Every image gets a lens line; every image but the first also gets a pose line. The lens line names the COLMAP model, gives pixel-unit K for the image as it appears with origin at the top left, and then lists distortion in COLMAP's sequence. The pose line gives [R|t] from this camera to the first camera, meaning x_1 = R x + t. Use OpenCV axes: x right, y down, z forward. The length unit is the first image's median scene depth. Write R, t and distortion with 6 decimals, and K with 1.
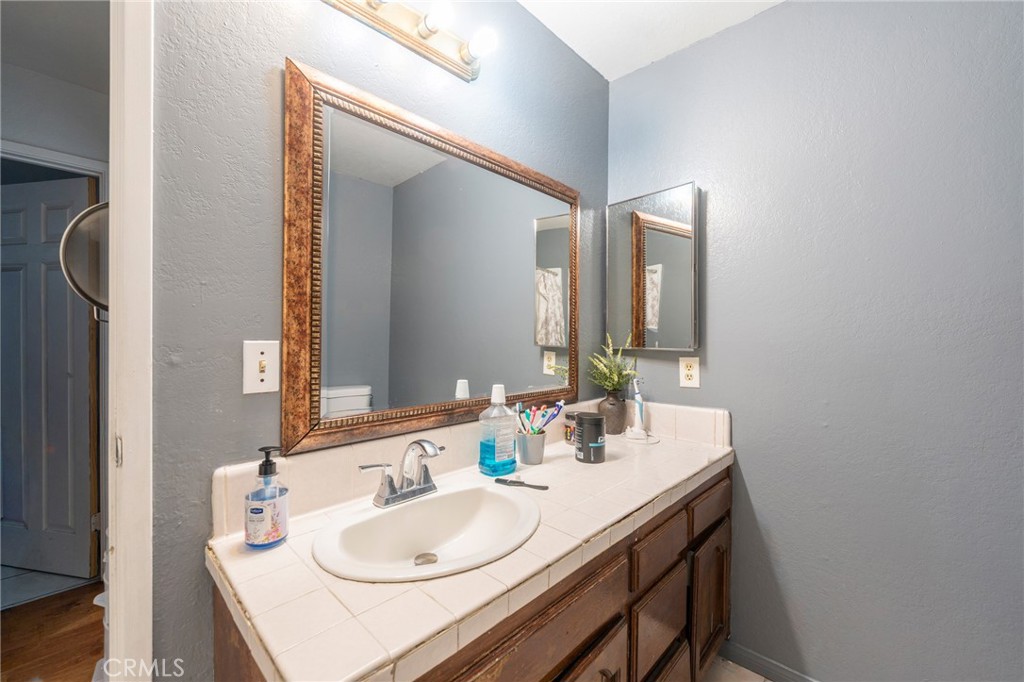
lens RADIAL K [[414.3, 0, 513.0], [0, 414.3, 339.7], [0, 0, 1]] dist [-0.005339, 0.000069]
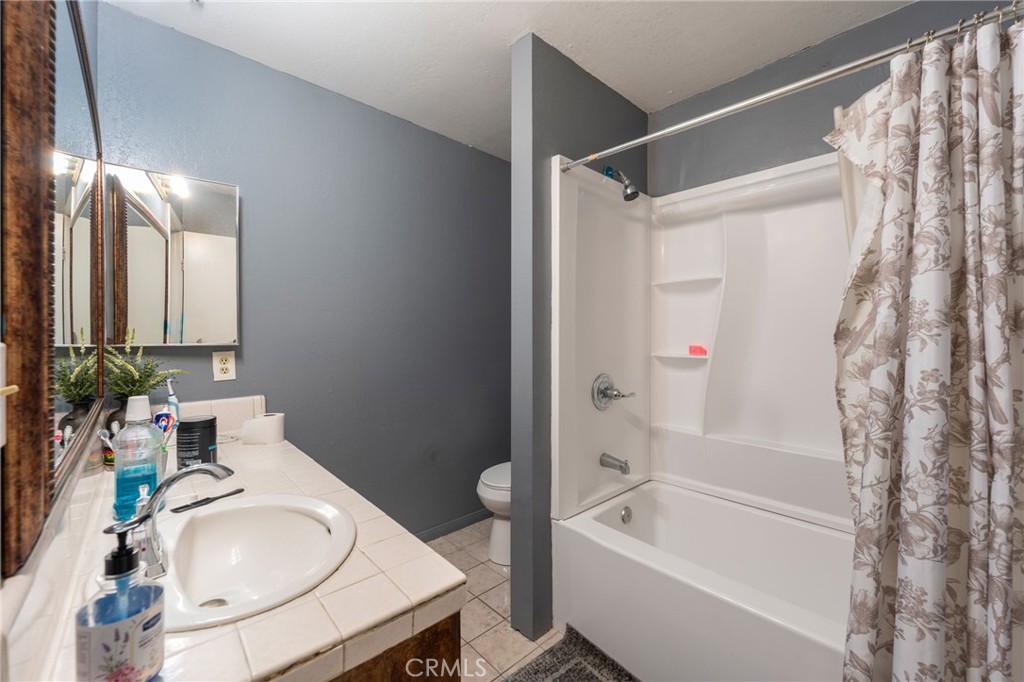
lens RADIAL K [[414.3, 0, 513.2], [0, 414.3, 335.1], [0, 0, 1]] dist [-0.005339, 0.000069]
pose [[0.069832, -0.010174, 0.997507, -0.564834], [0.007164, 0.999927, 0.009698, -0.004086], [-0.997533, 0.006468, 0.069899, 0.204772]]
